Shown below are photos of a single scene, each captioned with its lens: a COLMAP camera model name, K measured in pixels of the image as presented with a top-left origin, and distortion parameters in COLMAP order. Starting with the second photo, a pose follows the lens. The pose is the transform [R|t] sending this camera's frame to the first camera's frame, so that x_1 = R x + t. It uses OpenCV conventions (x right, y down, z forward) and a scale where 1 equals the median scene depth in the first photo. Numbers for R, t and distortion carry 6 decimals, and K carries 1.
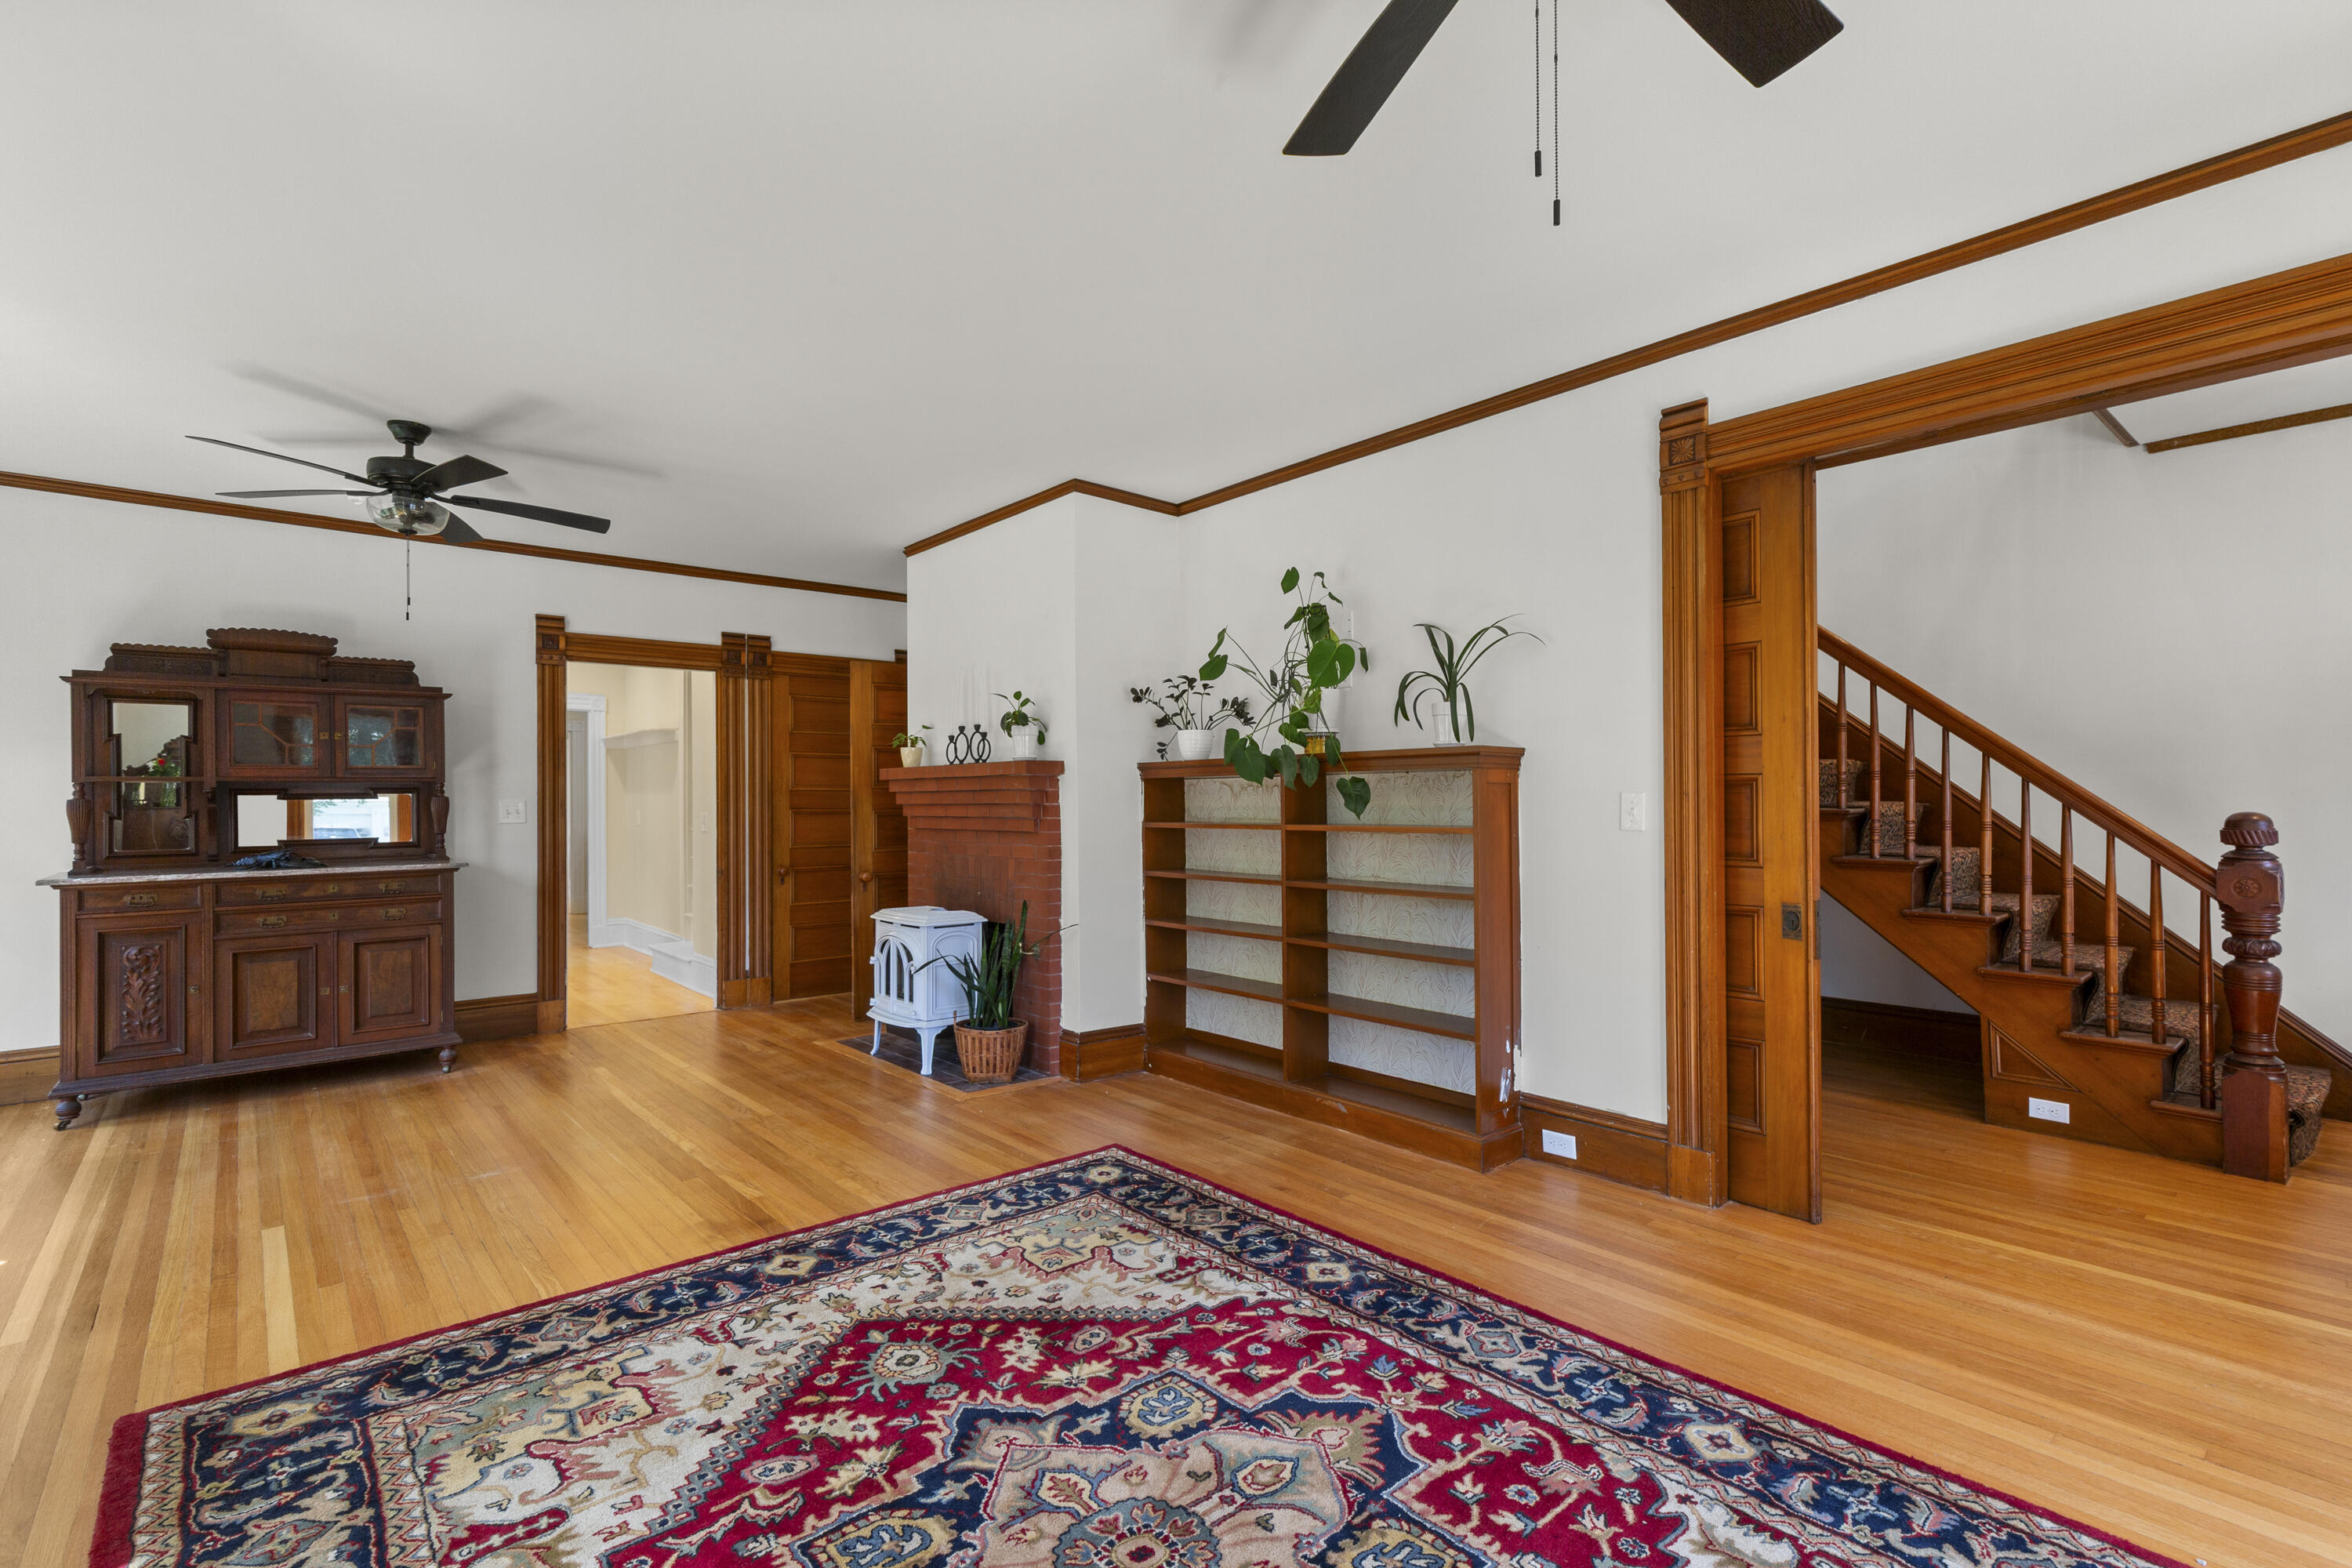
lens RADIAL K [[1071.9, 0, 1186.0], [0, 1071.9, 792.6], [0, 0, 1]] dist [0.003485, 0.000688]
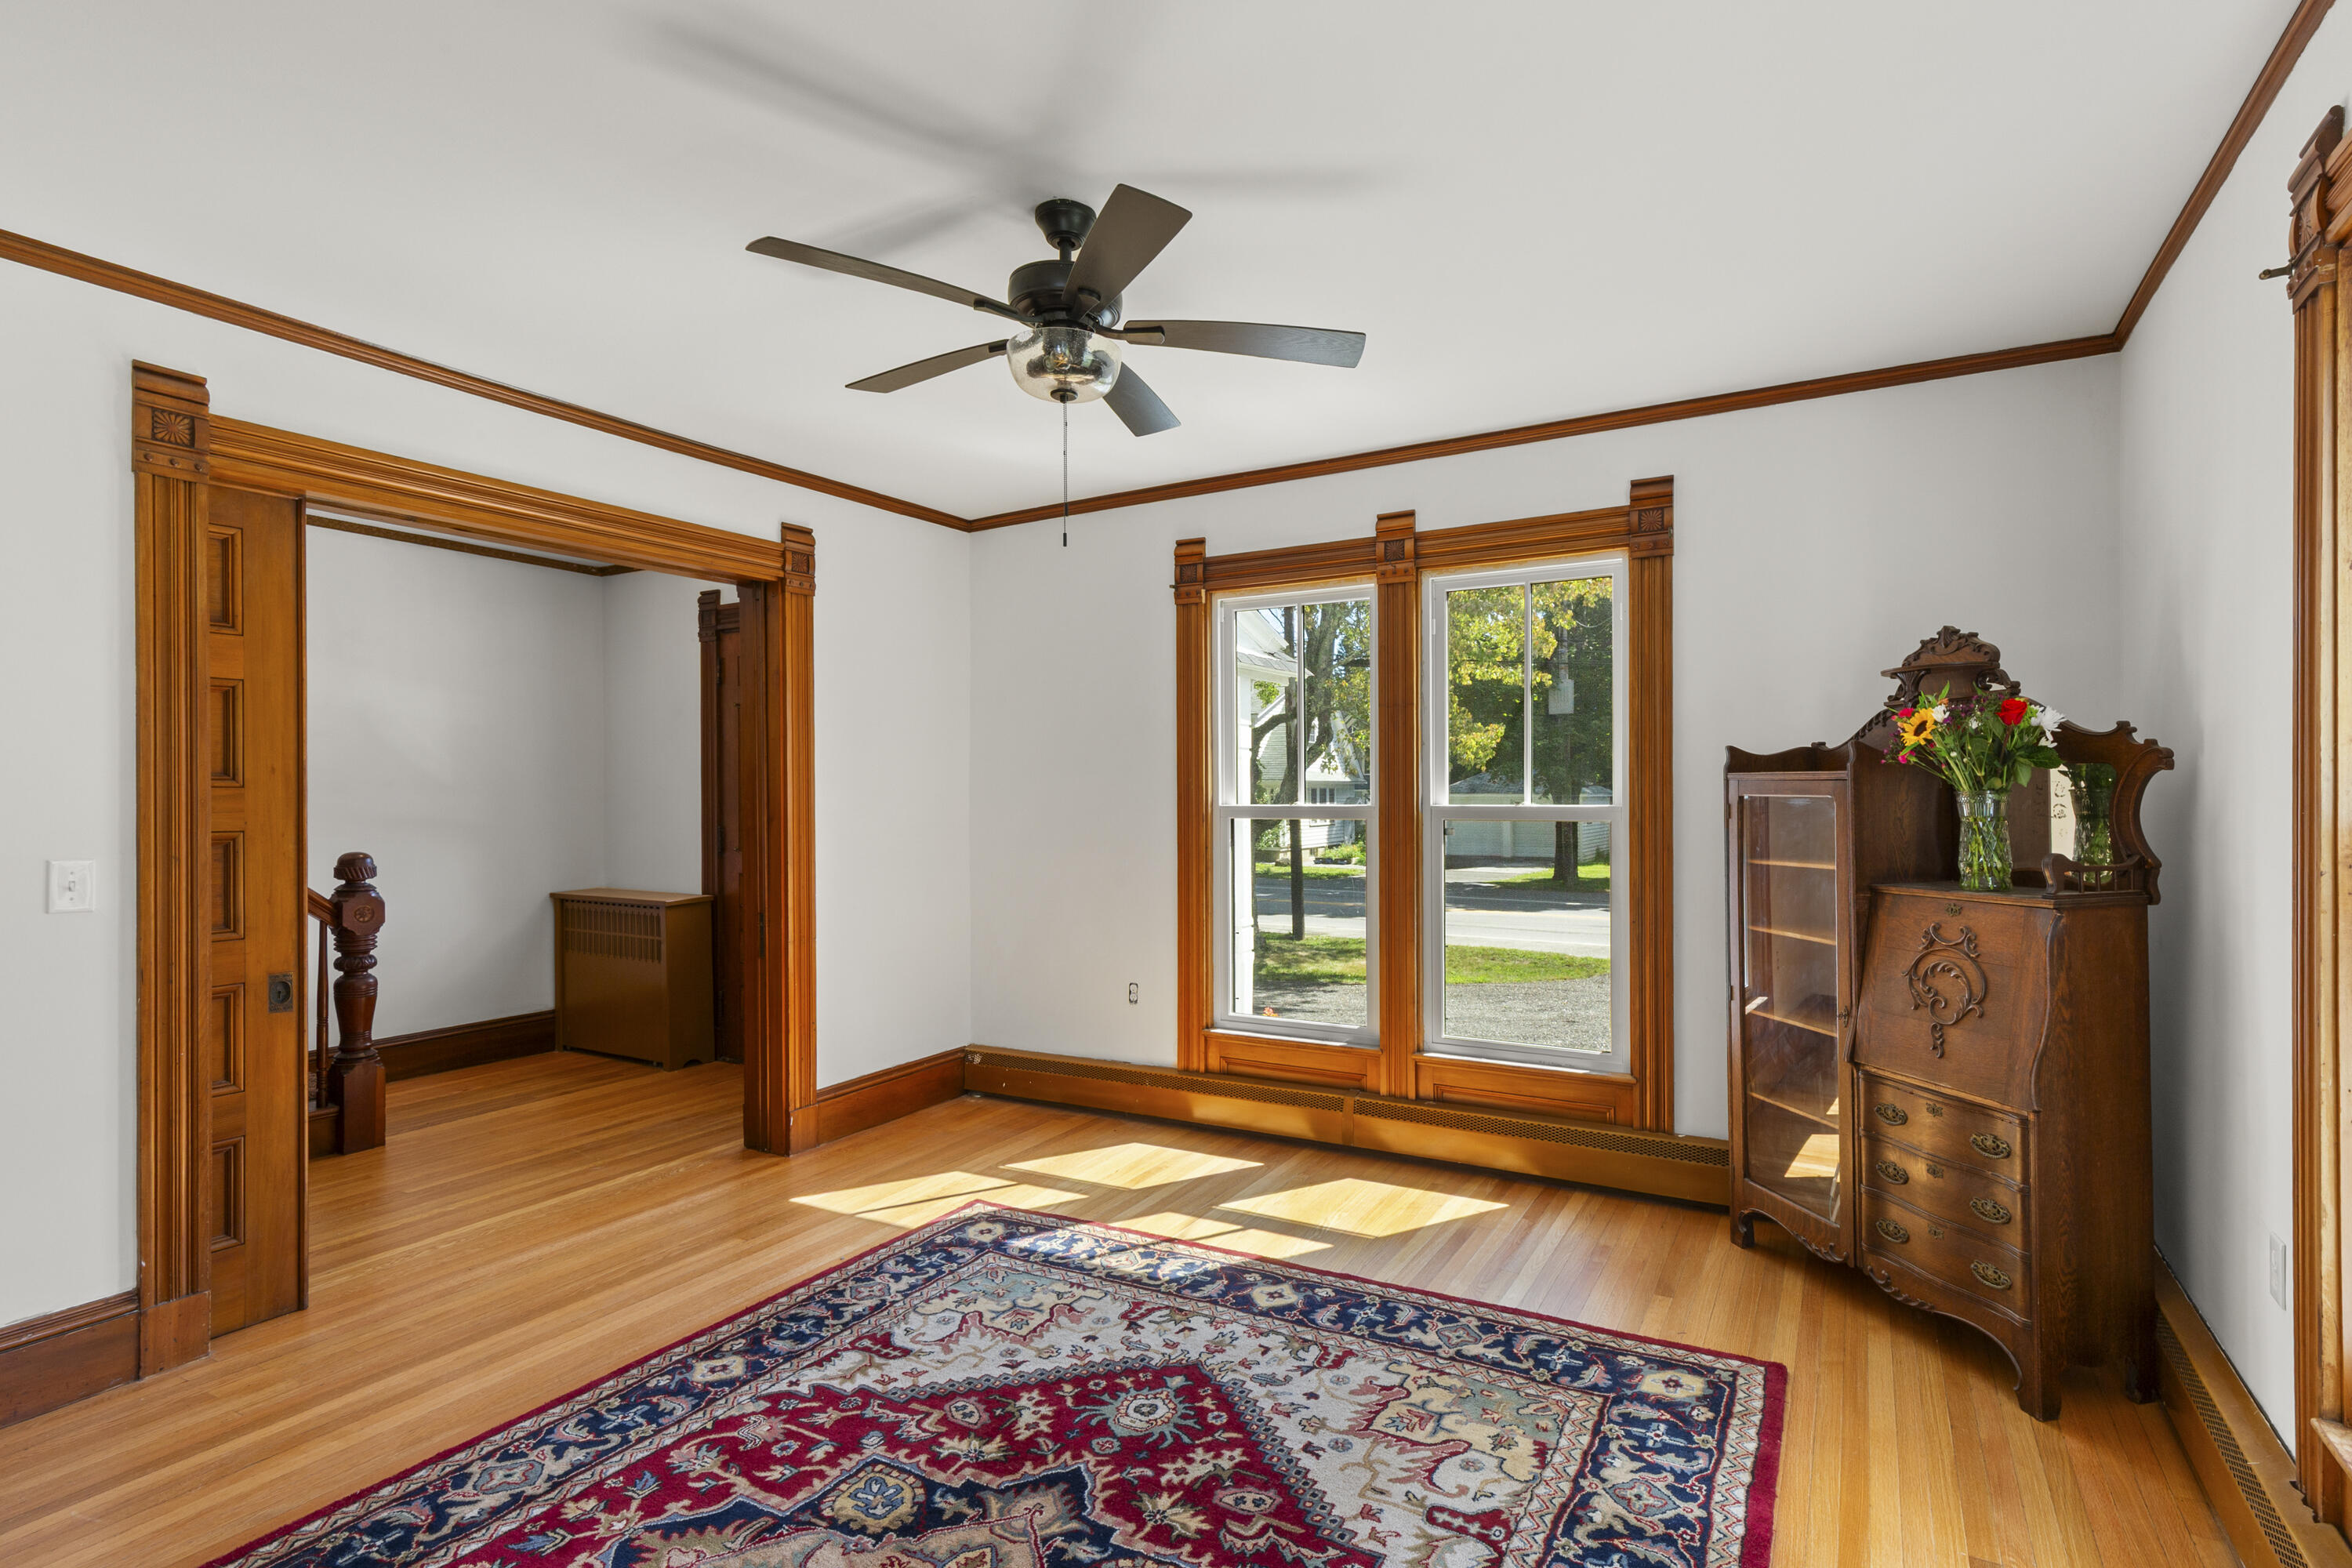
lens RADIAL K [[1137.6, 0, 1235.6], [0, 1137.6, 785.3], [0, 0, 1]] dist [0.002770, 0.001365]
pose [[-0.349925, 0.013118, 0.936686, -0.840064], [-0.000809, 0.999897, -0.014306, -0.057572], [-0.936777, -0.005764, -0.349878, 0.765780]]
